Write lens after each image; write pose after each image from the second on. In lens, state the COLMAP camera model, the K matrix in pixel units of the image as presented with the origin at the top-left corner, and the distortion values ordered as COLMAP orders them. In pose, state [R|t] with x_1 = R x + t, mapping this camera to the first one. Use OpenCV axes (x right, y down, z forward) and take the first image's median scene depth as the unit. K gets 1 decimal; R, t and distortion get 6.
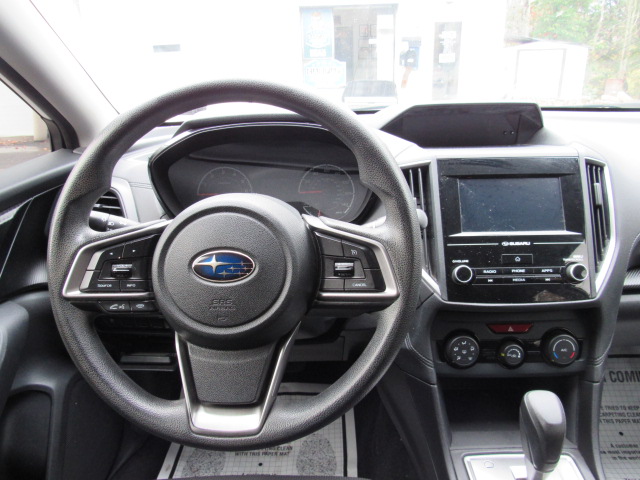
lens RADIAL K [[467.0, 0, 320.0], [0, 467.0, 240.0], [0, 0, 1]] dist [-0.029780, 0.002831]
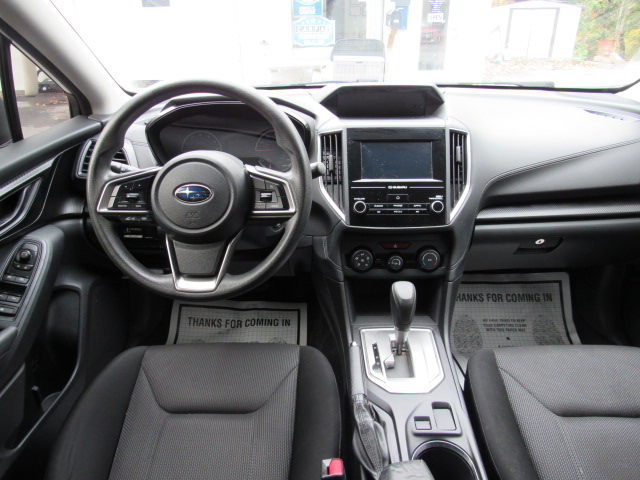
lens RADIAL K [[462.8, 0, 320.0], [0, 462.8, 240.0], [0, 0, 1]] dist [-0.014710, -0.007012]
pose [[0.999844, 0.009274, 0.015059, 0.162075], [-0.010569, 0.996037, 0.088308, 0.049496], [-0.014180, -0.088453, 0.995979, -0.491781]]
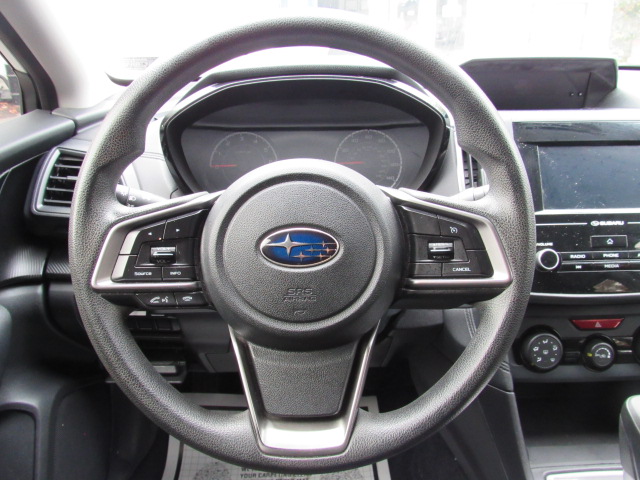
lens RADIAL K [[557.9, 0, 320.0], [0, 557.9, 240.0], [0, 0, 1]] dist [-0.032671, 0.002179]
pose [[0.998995, -0.006005, 0.044416, -0.149448], [0.005173, 0.999809, 0.018836, 0.017626], [-0.044520, -0.018588, 0.998836, 0.021843]]
